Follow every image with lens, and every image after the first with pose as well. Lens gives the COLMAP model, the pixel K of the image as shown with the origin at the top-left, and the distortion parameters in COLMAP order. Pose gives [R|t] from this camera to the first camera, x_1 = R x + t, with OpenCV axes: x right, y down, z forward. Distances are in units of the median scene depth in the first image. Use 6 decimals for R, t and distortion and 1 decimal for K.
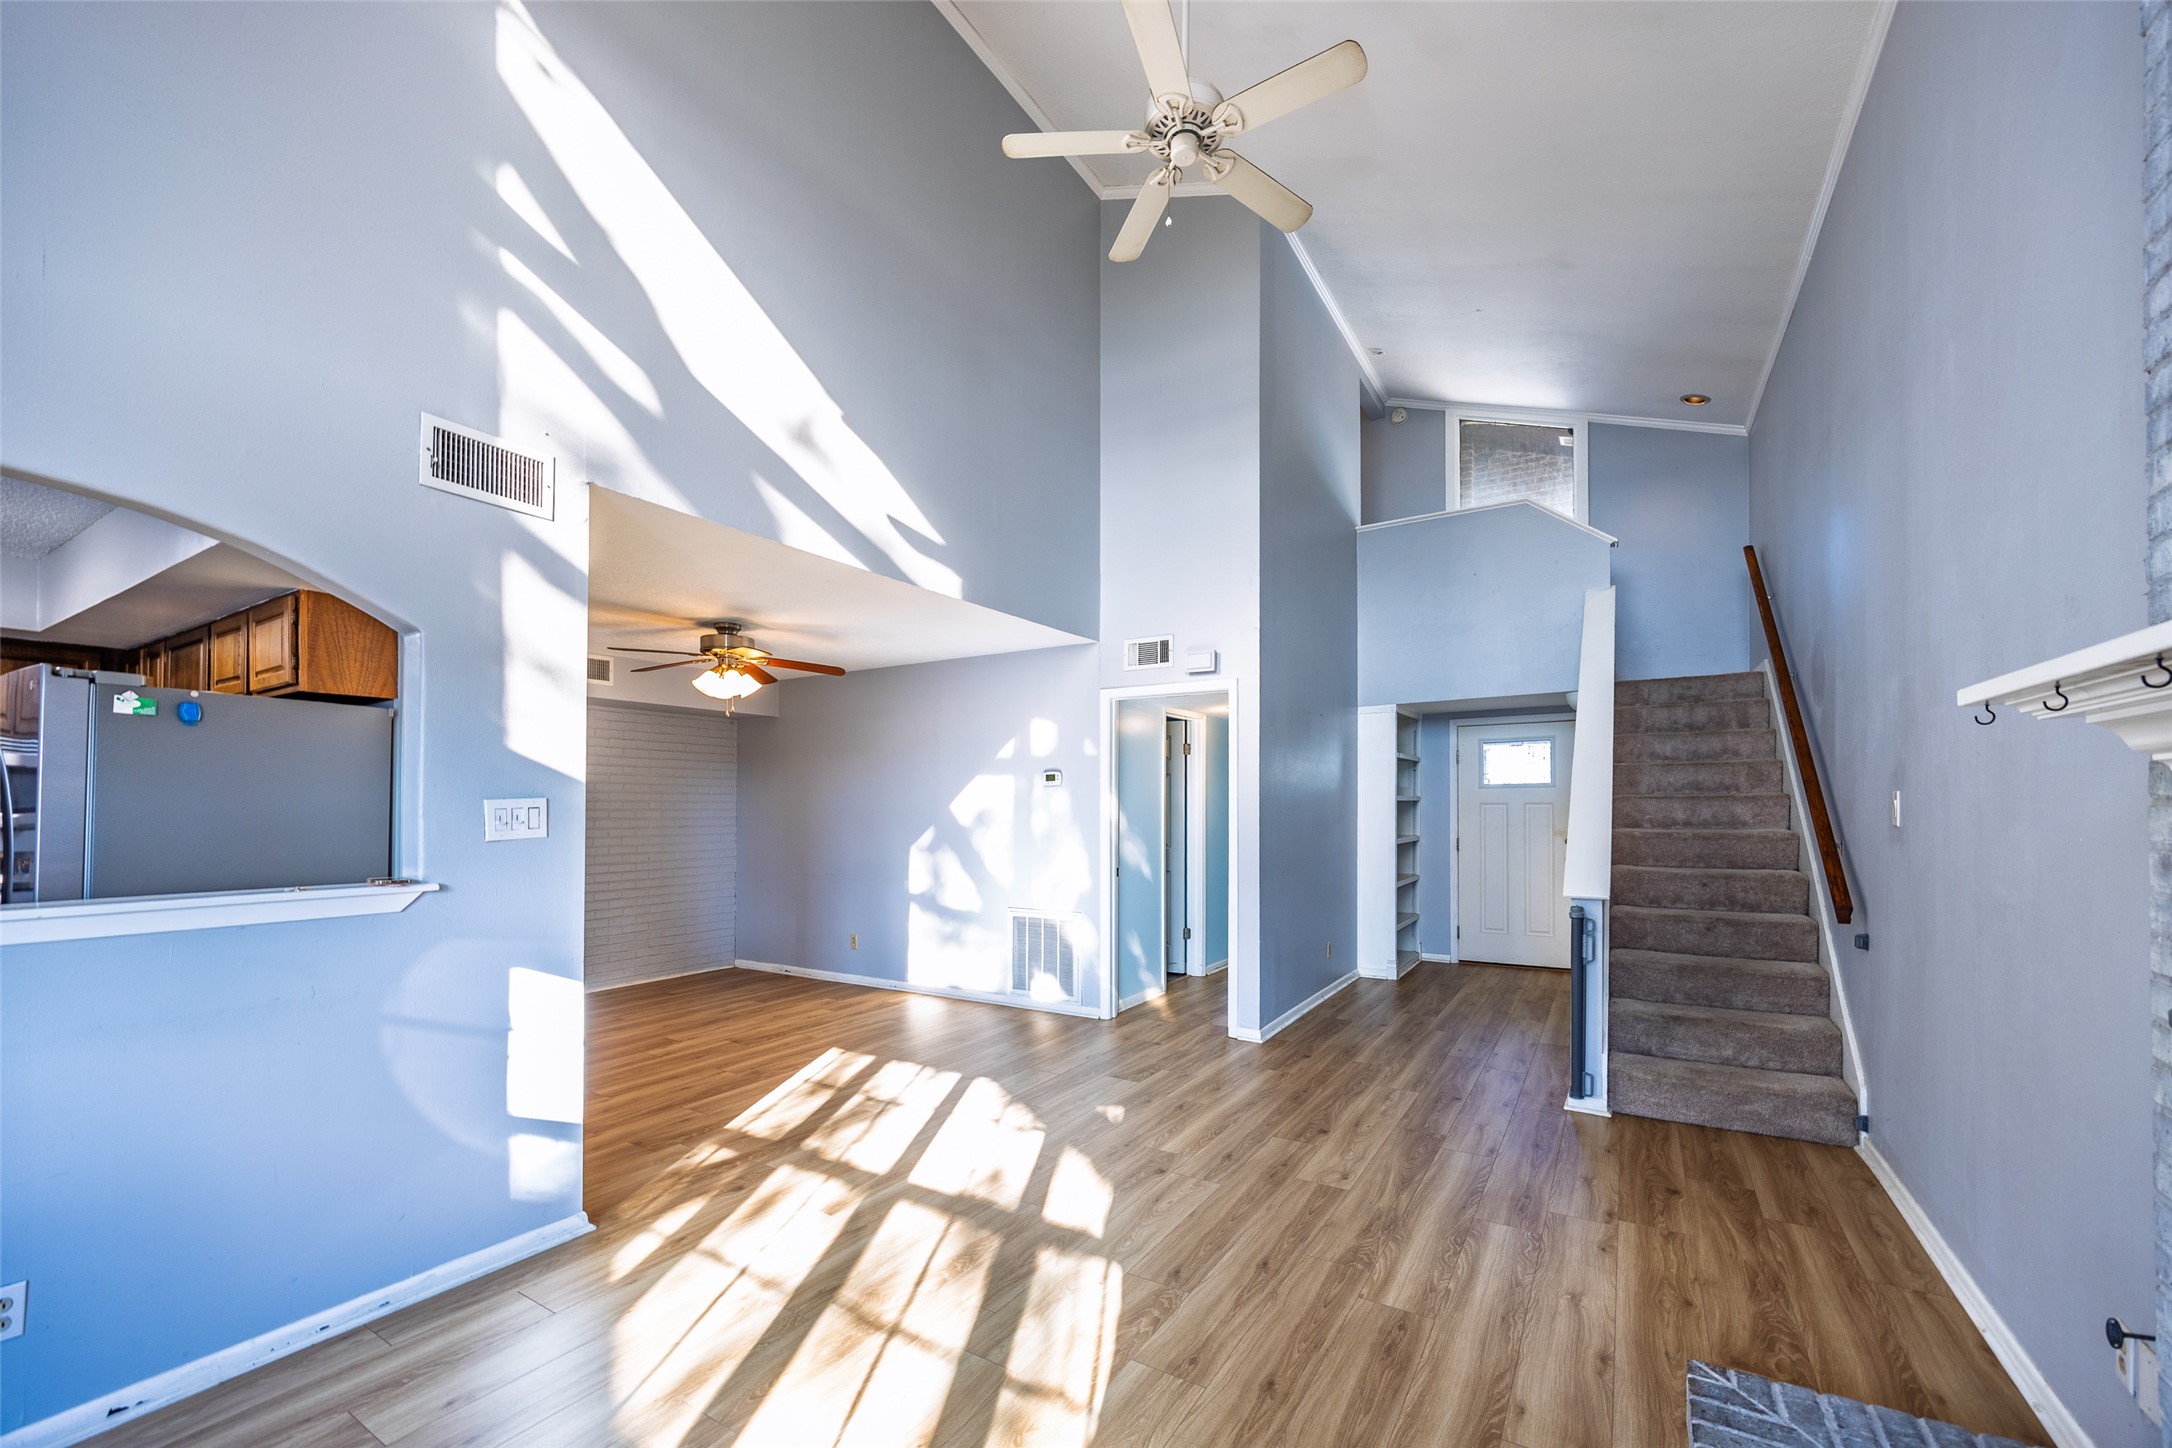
lens RADIAL K [[895.7, 0, 1061.5], [0, 895.7, 801.7], [0, 0, 1]] dist [-0.000365, -0.000014]
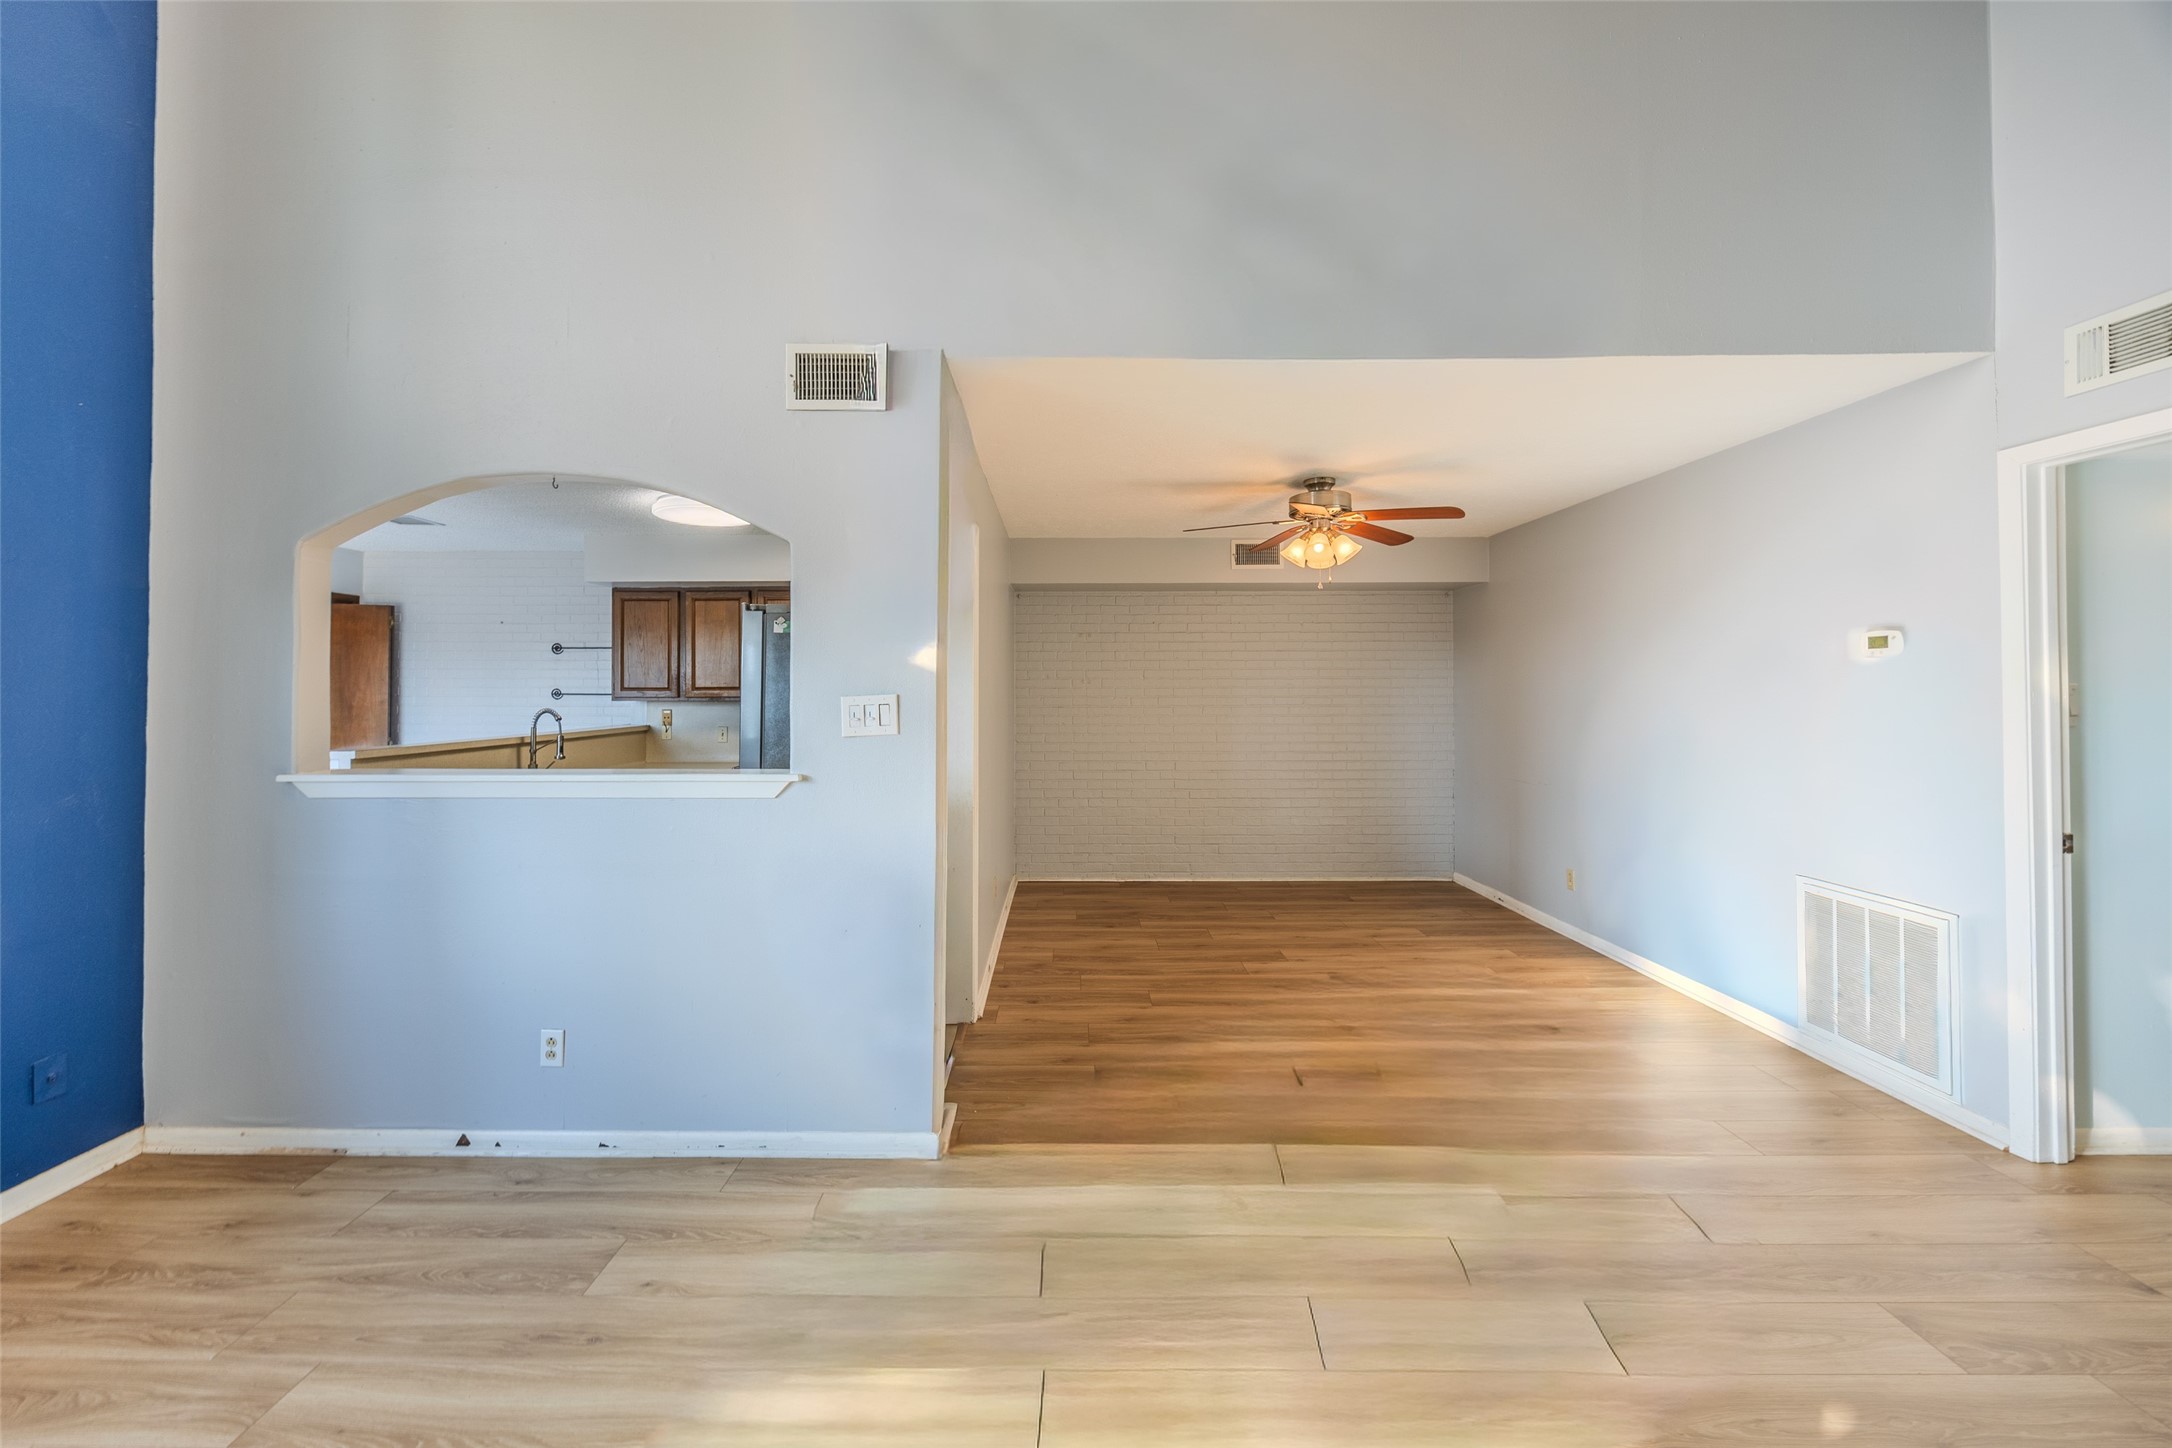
lens RADIAL K [[842.4, 0, 1064.8], [0, 842.4, 674.7], [0, 0, 1]] dist [-0.000289, 0.000181]
pose [[0.529011, -0.015370, -0.848476, 0.226109], [0.008913, 0.999881, -0.012555, -0.008750], [0.848568, -0.000920, 0.529085, 0.496396]]
